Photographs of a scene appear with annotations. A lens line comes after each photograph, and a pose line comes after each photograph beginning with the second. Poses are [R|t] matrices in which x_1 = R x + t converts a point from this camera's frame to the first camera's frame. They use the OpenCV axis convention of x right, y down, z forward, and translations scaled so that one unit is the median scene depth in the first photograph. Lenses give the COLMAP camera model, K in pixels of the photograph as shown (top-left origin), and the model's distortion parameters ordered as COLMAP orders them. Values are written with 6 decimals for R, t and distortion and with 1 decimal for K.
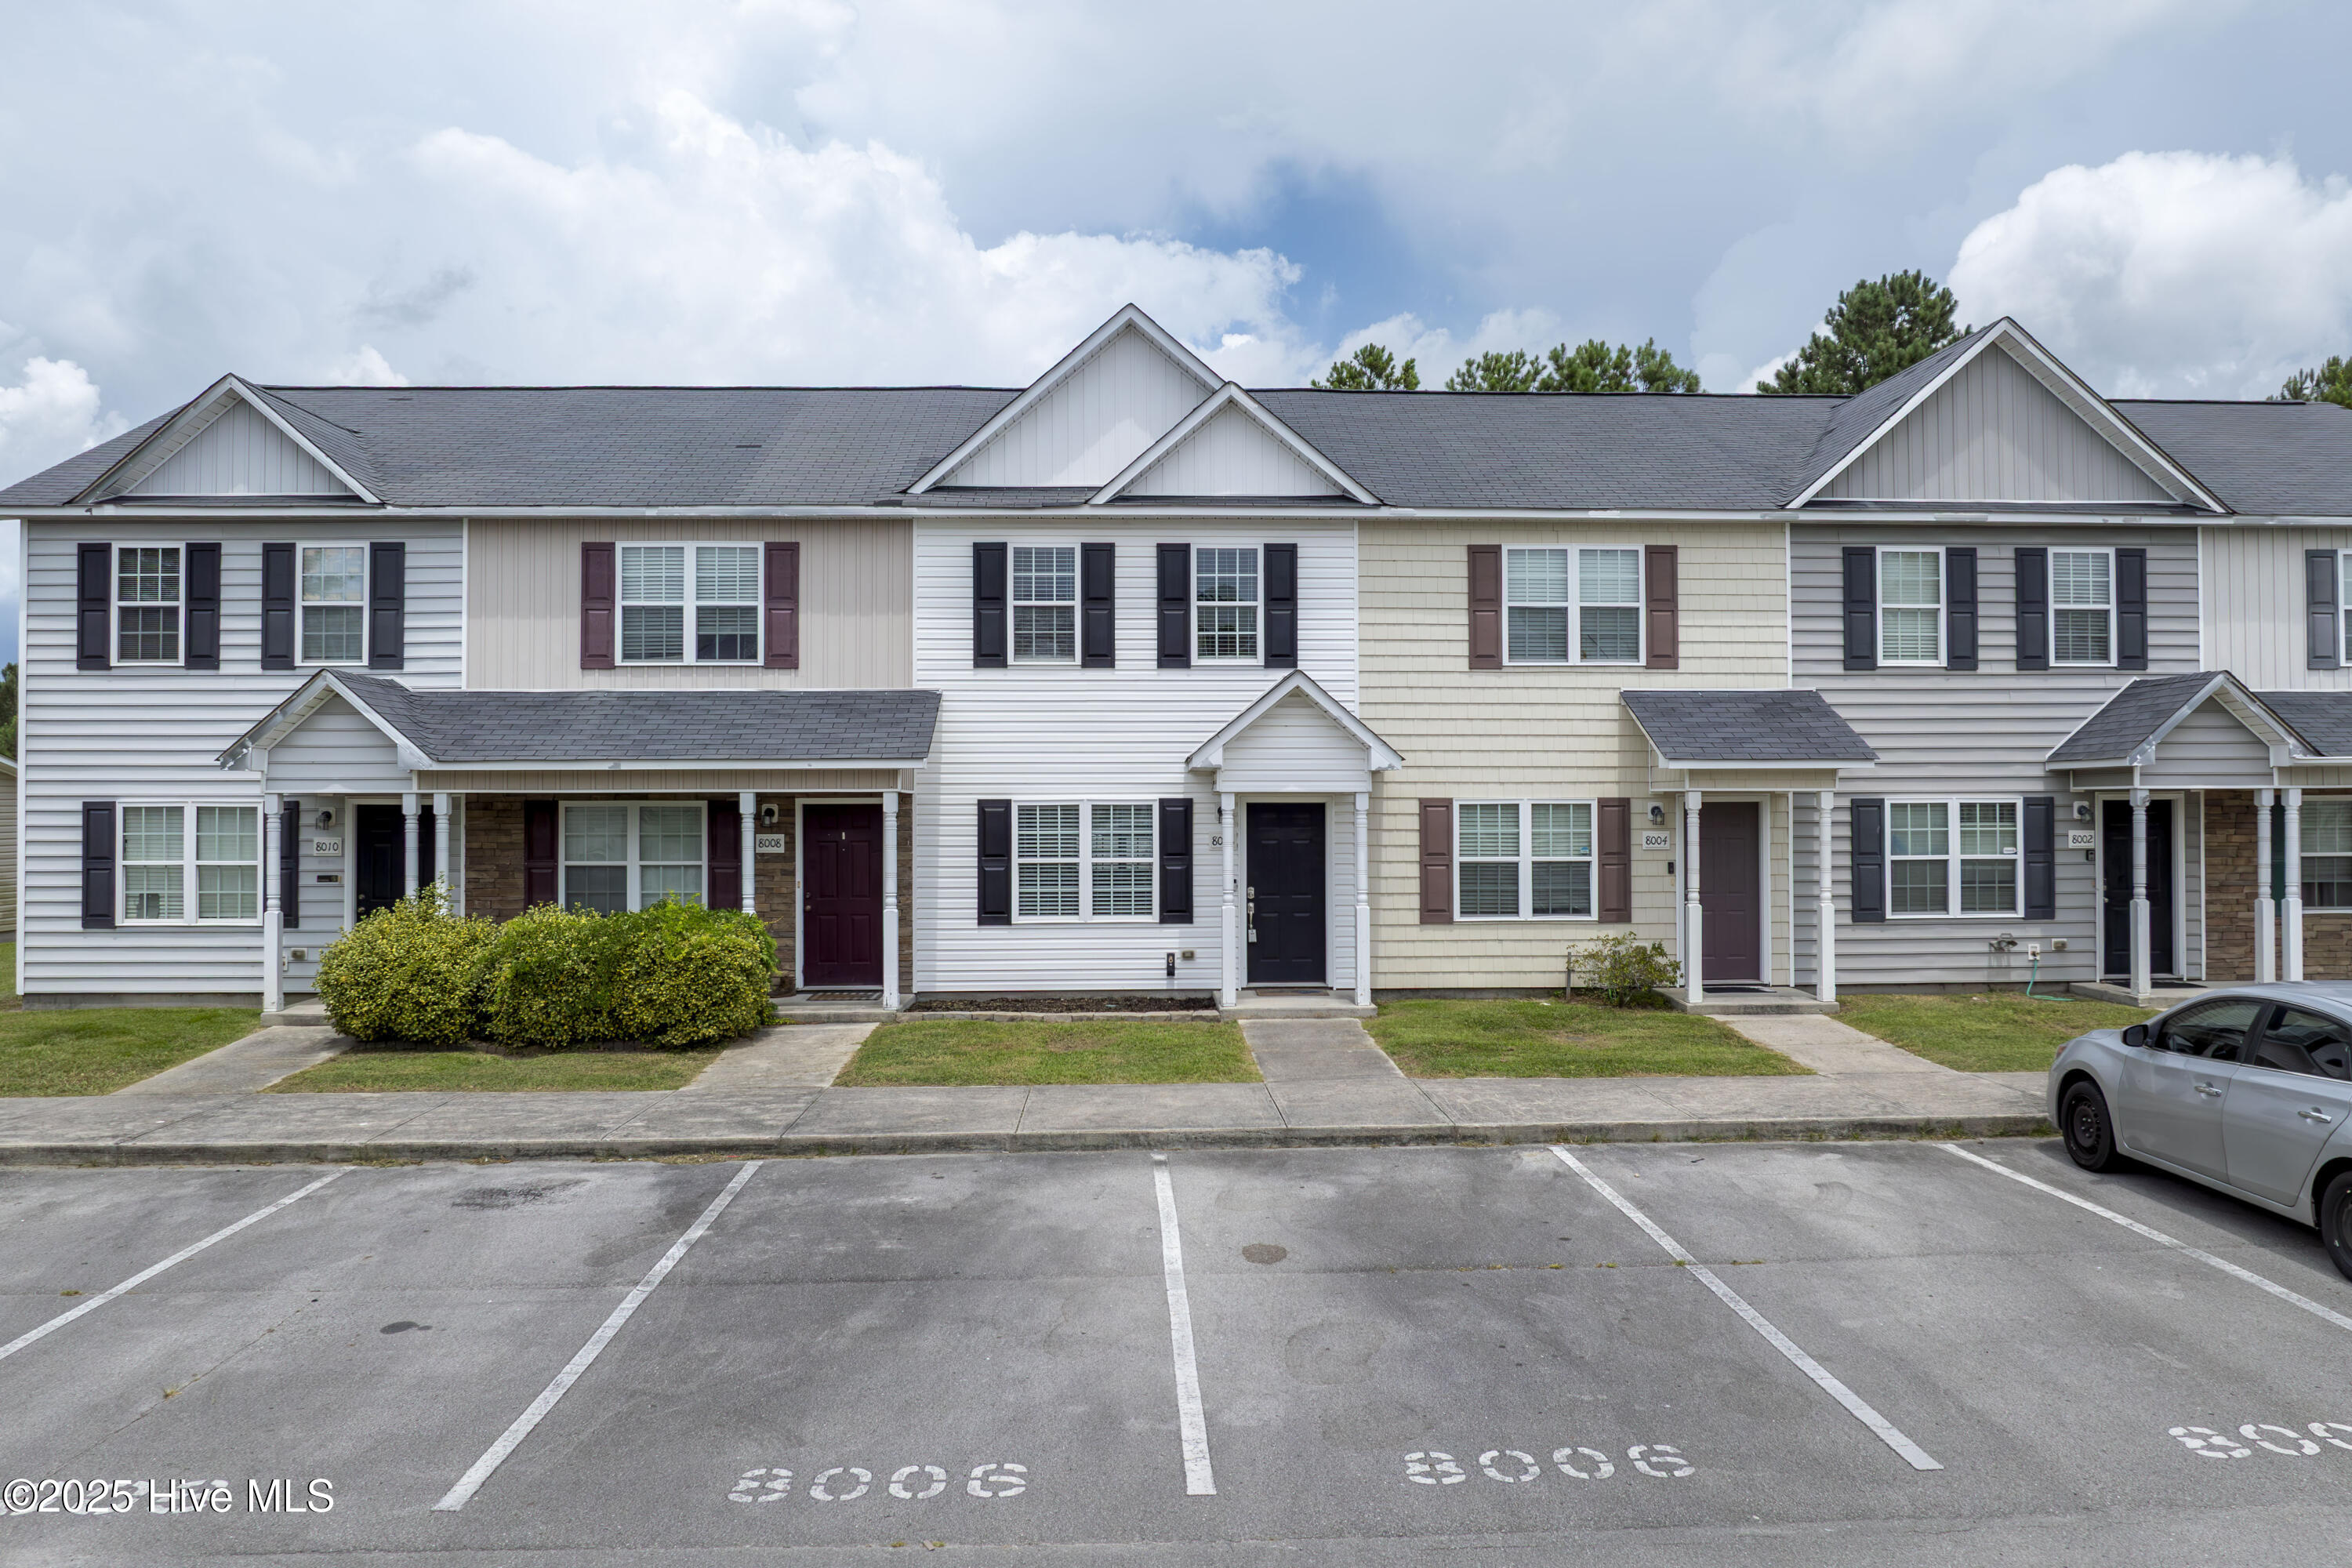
lens RADIAL K [[1676.1, 0, 1189.4], [0, 1676.1, 783.7], [0, 0, 1]] dist [-0.033257, -0.004712]
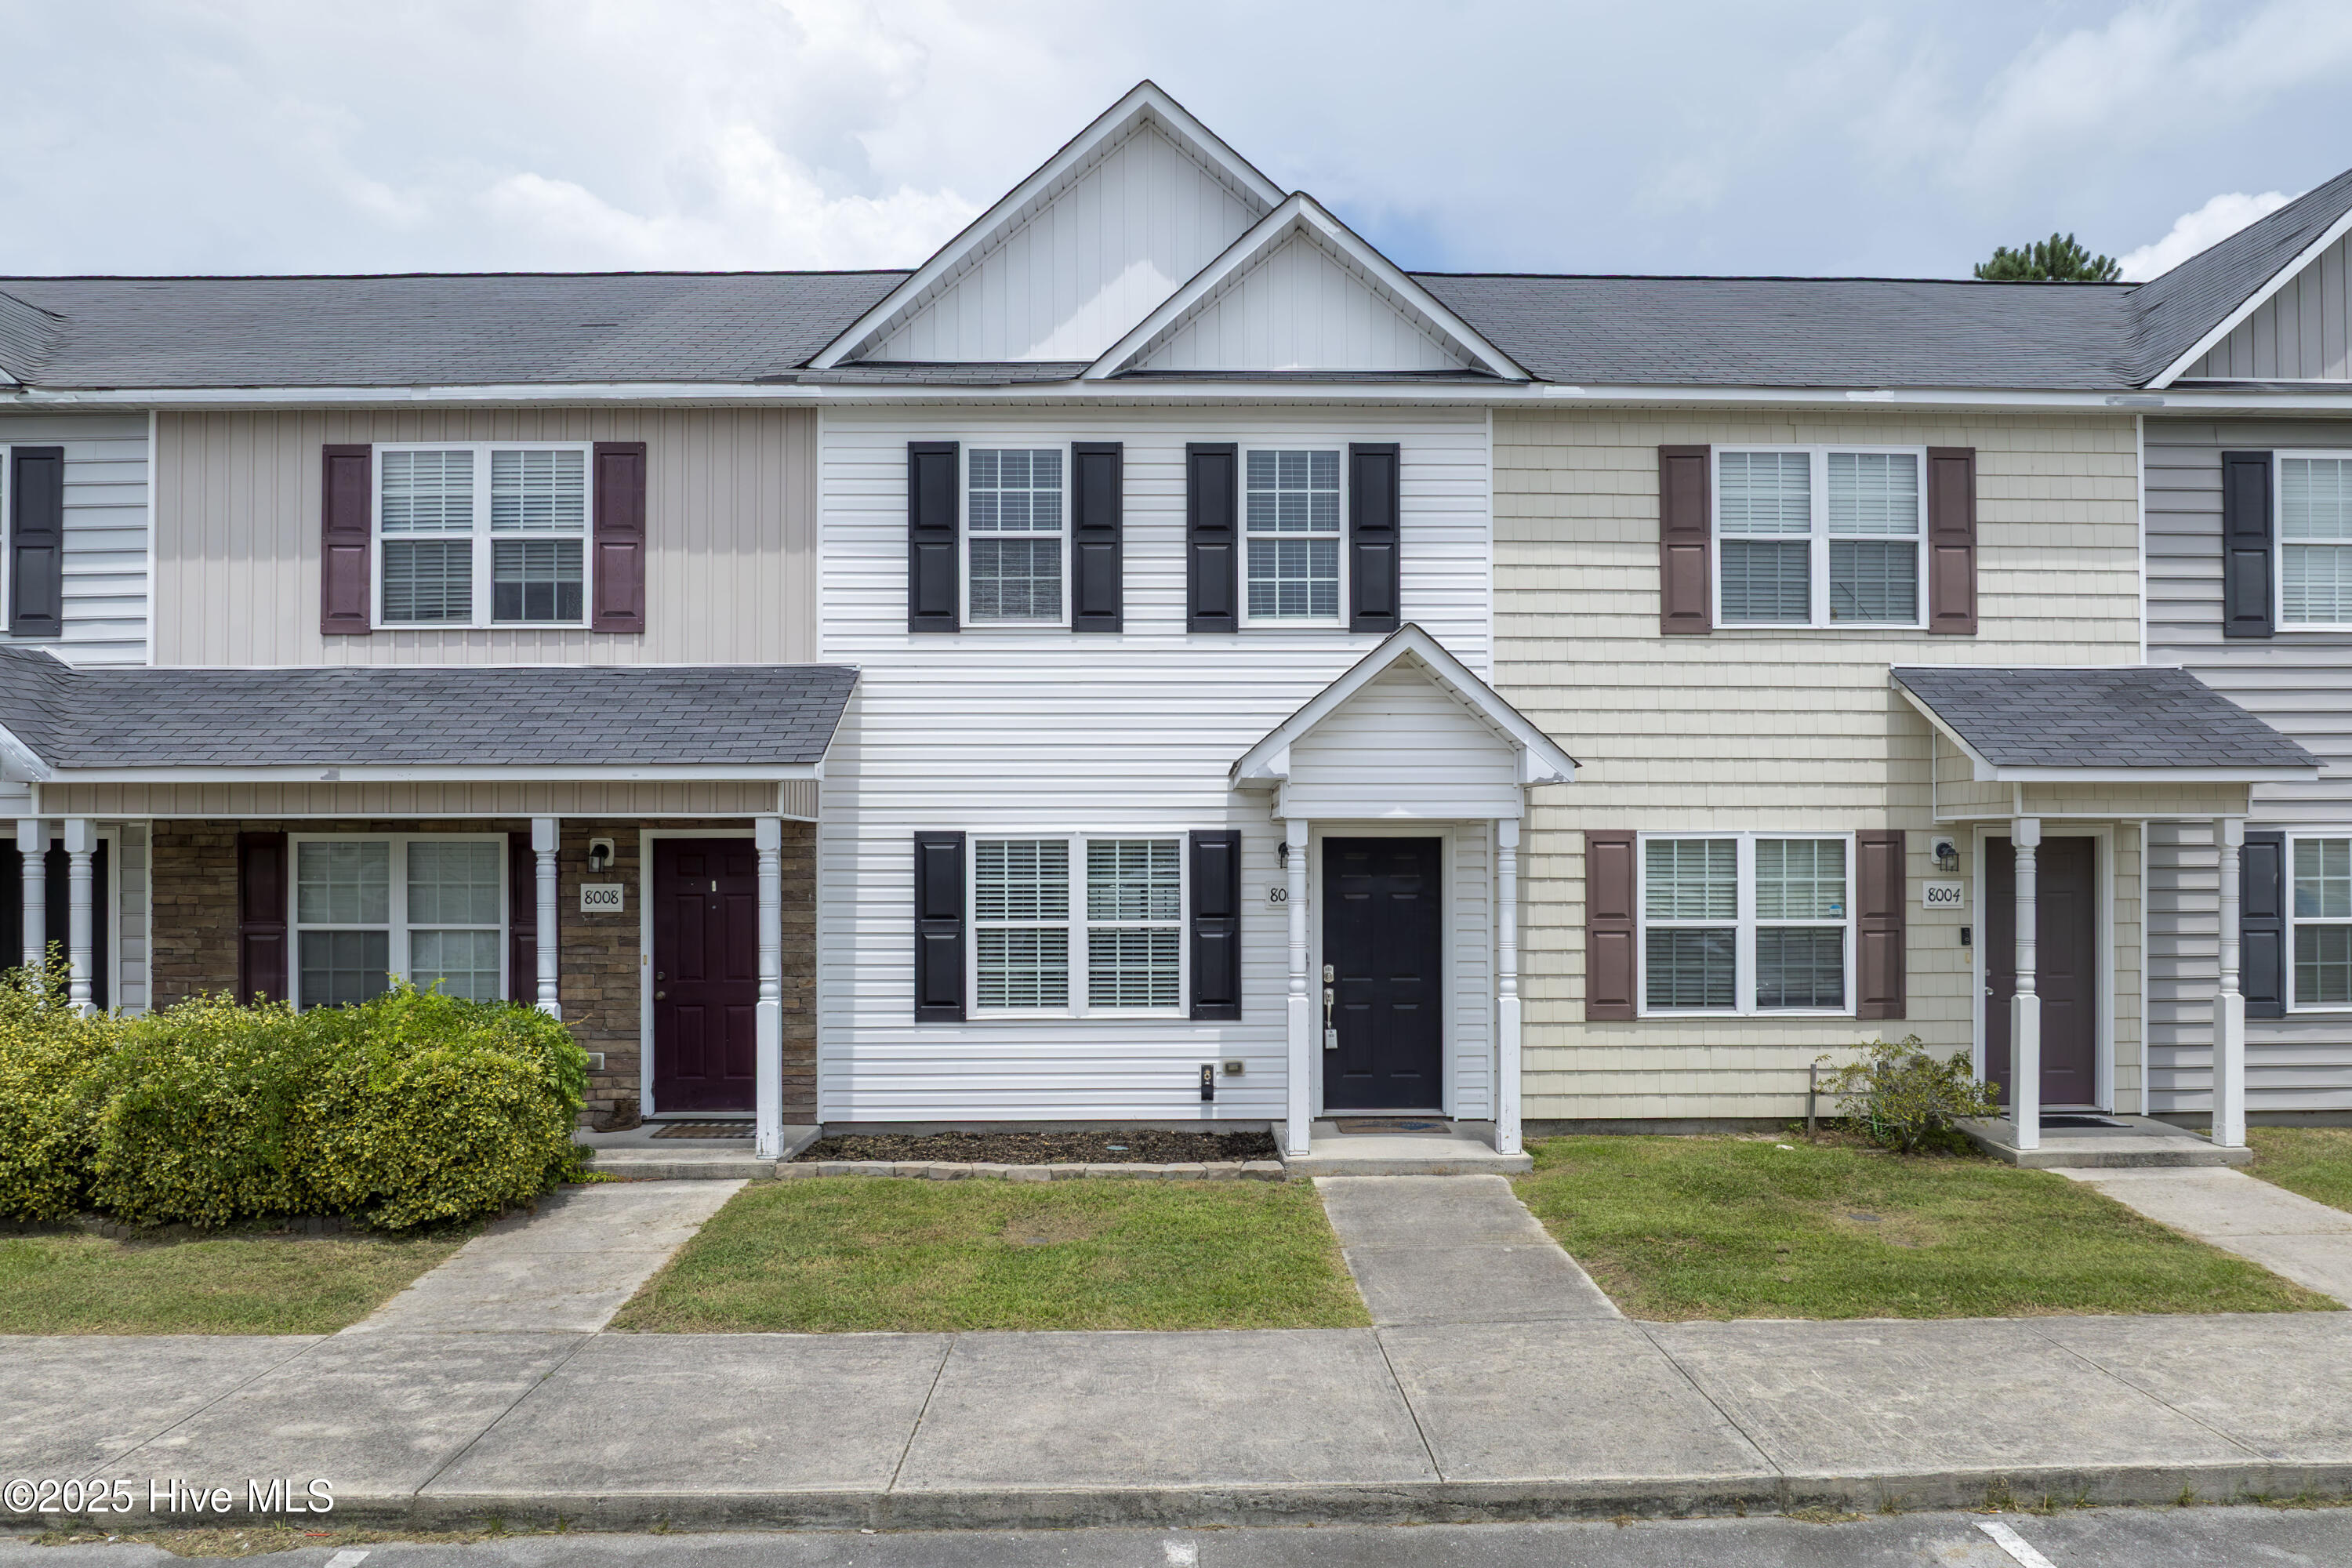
lens RADIAL K [[1676.1, 0, 1179.6], [0, 1676.1, 844.5], [0, 0, 1]] dist [-0.033257, -0.004712]
pose [[0.999593, 0.000703, -0.028533, -0.003243], [-0.000542, 0.999984, 0.005660, 0.010853], [0.028536, -0.005642, 0.999577, 0.346130]]
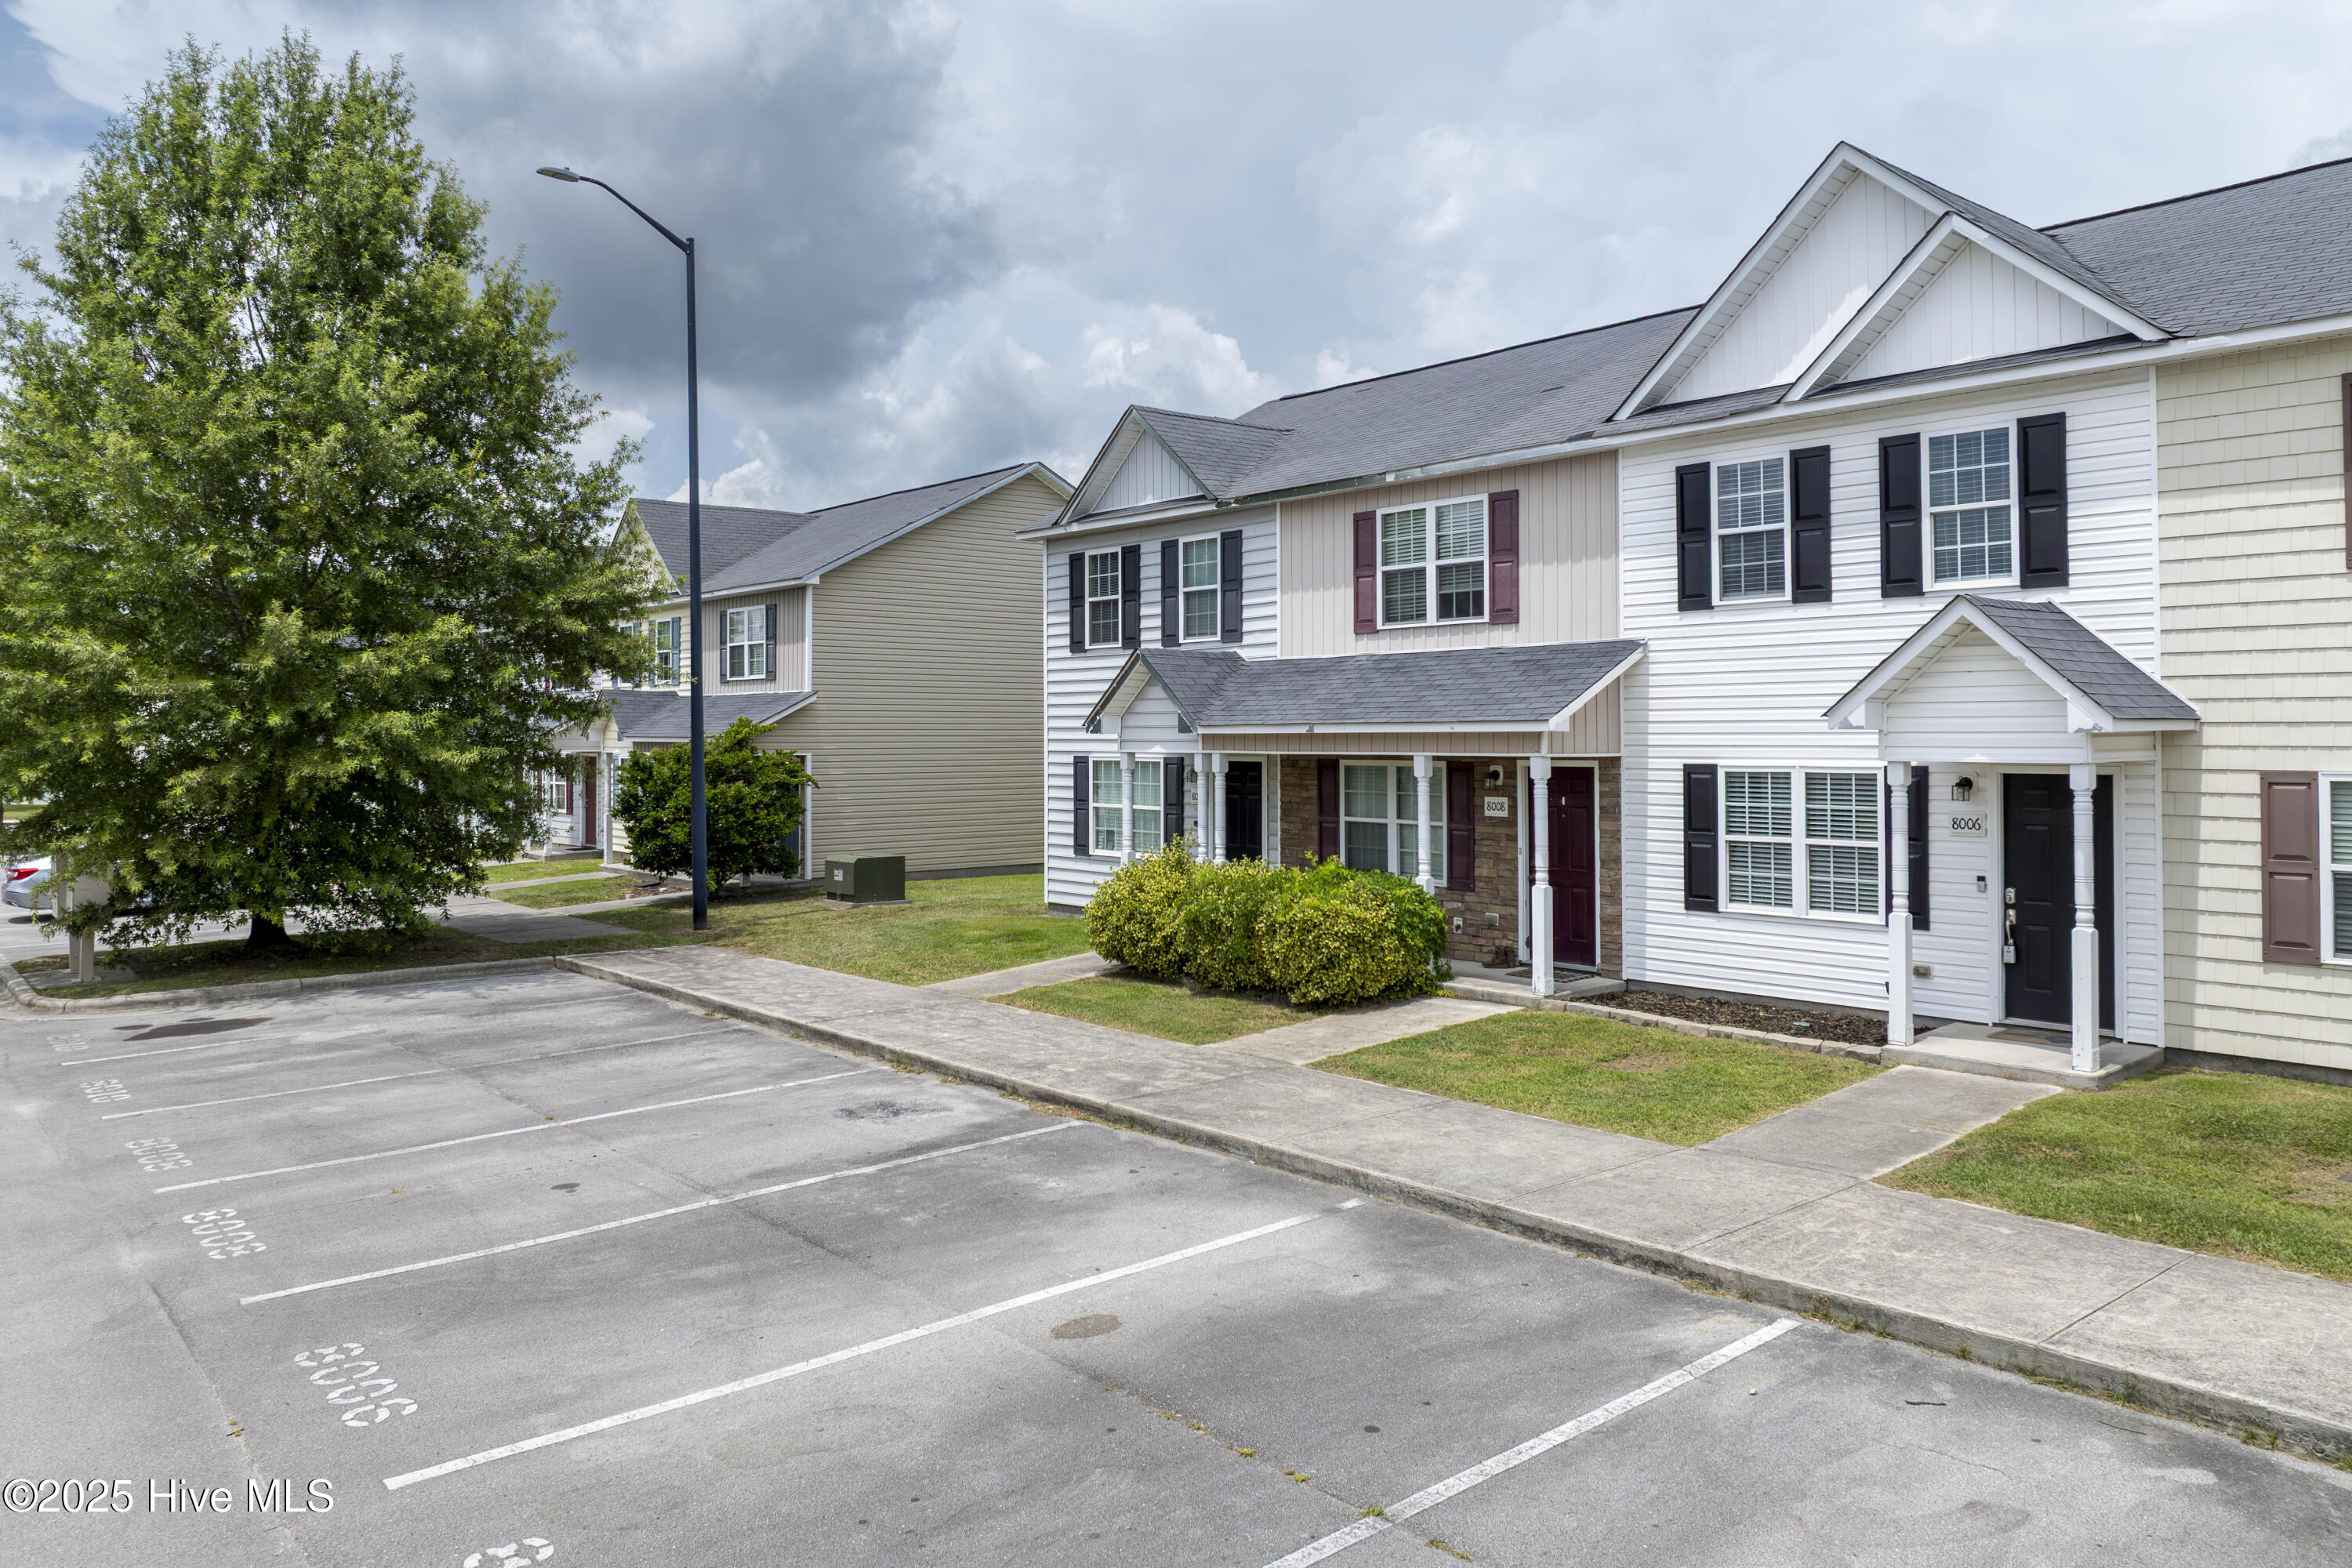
lens RADIAL K [[1676.1, 0, 1184.3], [0, 1676.1, 704.1], [0, 0, 1]] dist [-0.033257, -0.004712]
pose [[0.605505, -0.013619, -0.795725, 0.406226], [0.011398, 0.999899, -0.008440, -0.017202], [0.795760, -0.003959, 0.605599, 0.276175]]
